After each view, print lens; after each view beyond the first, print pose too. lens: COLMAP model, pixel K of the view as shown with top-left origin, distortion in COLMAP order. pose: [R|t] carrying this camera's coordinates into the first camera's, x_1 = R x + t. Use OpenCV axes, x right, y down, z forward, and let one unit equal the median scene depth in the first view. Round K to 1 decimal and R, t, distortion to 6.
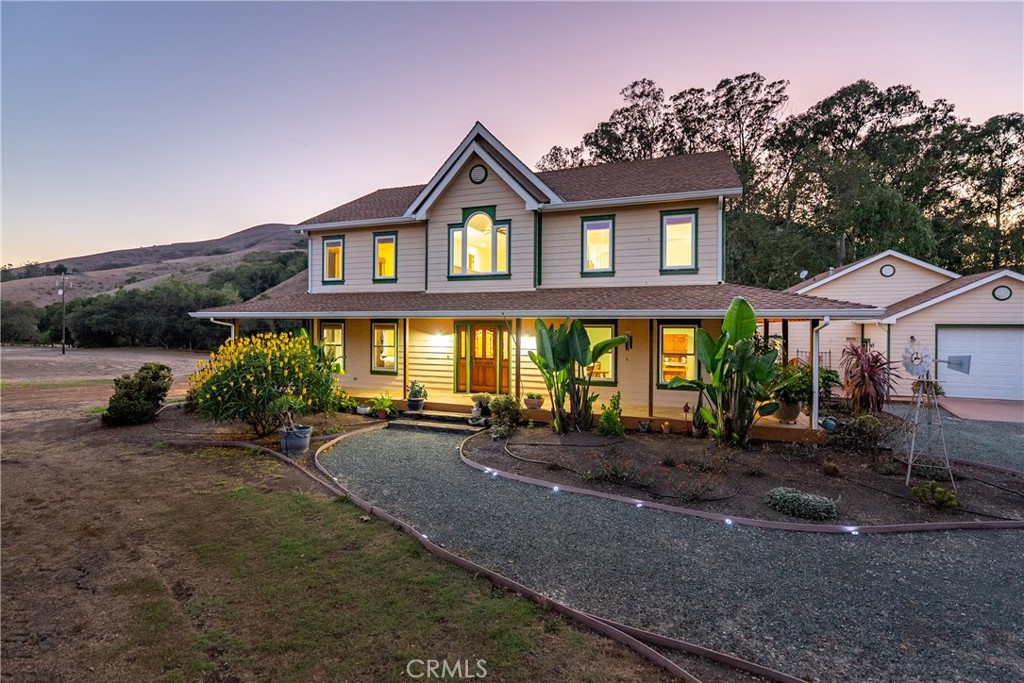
lens RADIAL K [[503.6, 0, 490.0], [0, 503.6, 327.9], [0, 0, 1]] dist [-0.004908, 0.000250]
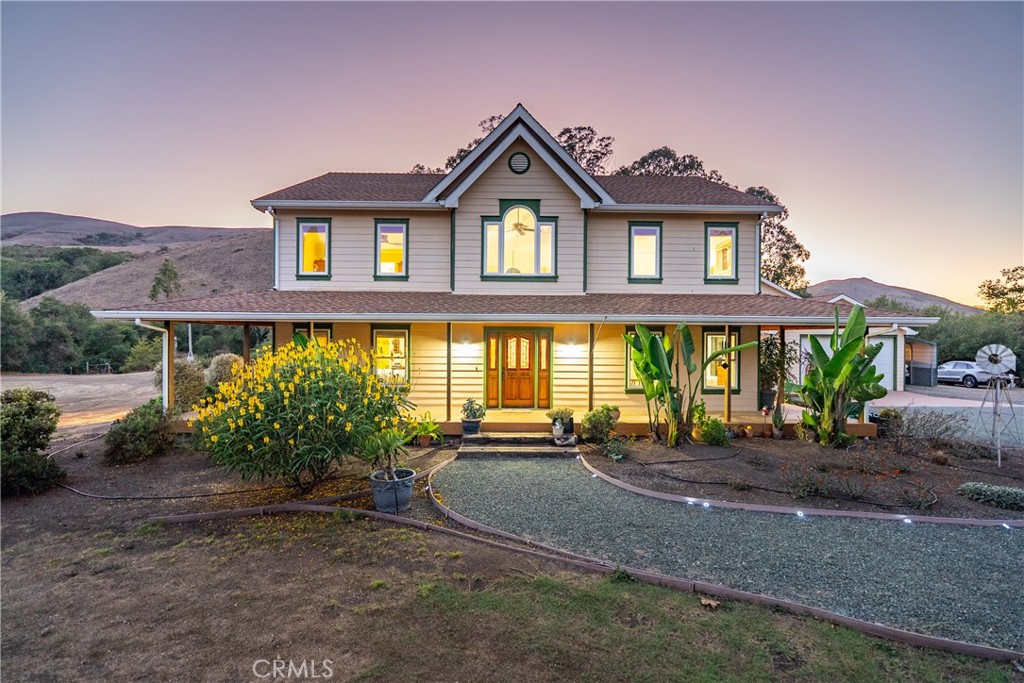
lens RADIAL K [[462.2, 0, 512.0], [0, 462.2, 341.5], [0, 0, 1]] dist [-0.004437, 0.000359]
pose [[0.921649, -0.001908, 0.388019, -0.357836], [0.000539, 0.999993, 0.003638, 0.008510], [-0.388024, -0.003144, 0.921644, 0.252171]]
